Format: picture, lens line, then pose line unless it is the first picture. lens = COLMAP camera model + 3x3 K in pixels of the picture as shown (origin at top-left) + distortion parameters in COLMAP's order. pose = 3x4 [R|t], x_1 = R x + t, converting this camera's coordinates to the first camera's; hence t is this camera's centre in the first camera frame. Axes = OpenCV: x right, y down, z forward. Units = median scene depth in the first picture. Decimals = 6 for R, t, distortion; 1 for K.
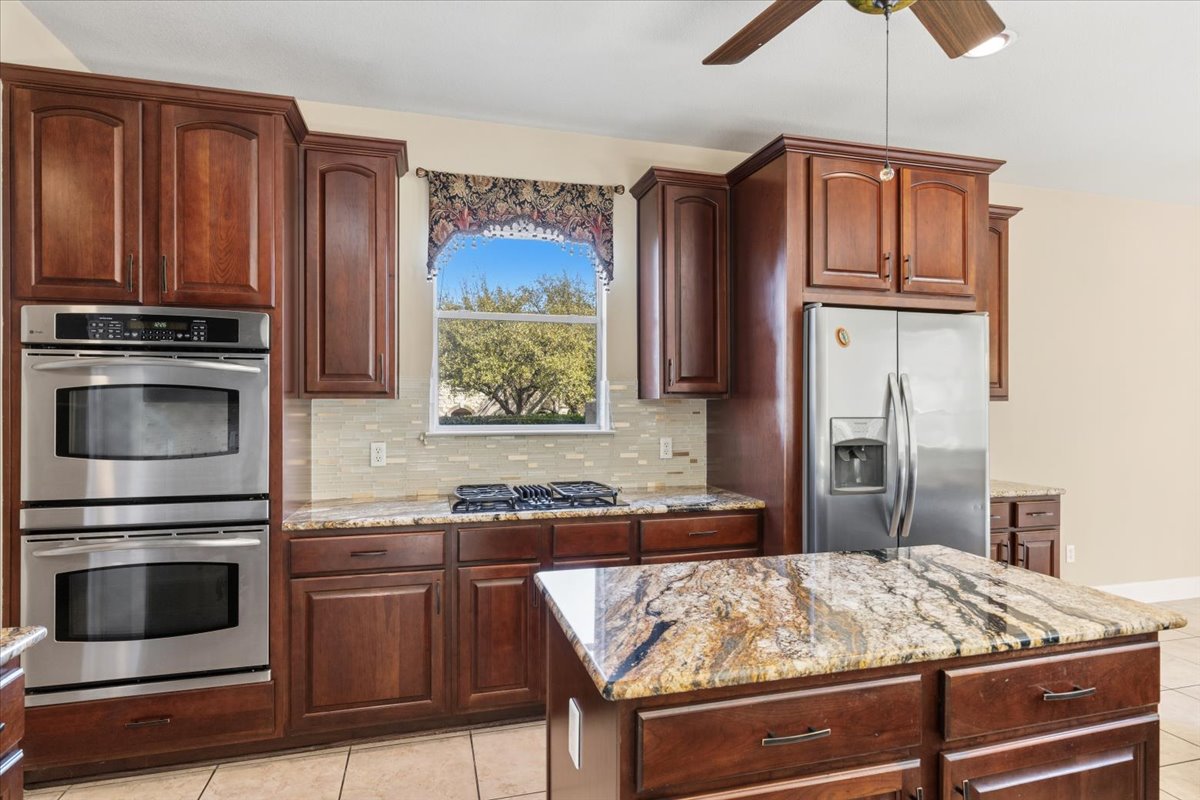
lens RADIAL K [[639.1, 0, 600.0], [0, 639.1, 400.0], [0, 0, 1]] dist [-0.003176, -0.000792]
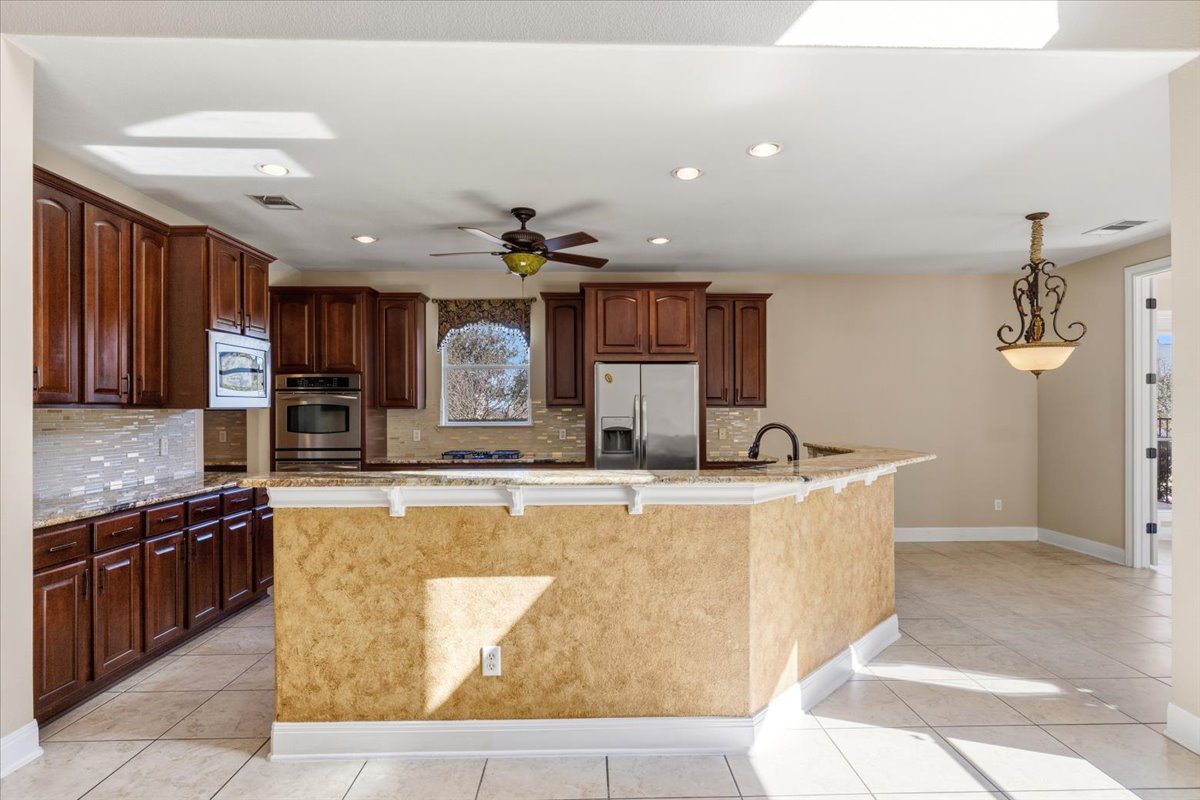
lens RADIAL K [[650.1, 0, 602.2], [0, 650.1, 408.1], [0, 0, 1]] dist [0.000278, -0.000005]
pose [[0.969427, -0.006398, -0.245296, 0.850334], [0.006166, 0.999980, -0.001715, 0.002233], [0.245302, 0.000150, 0.969447, -1.021172]]
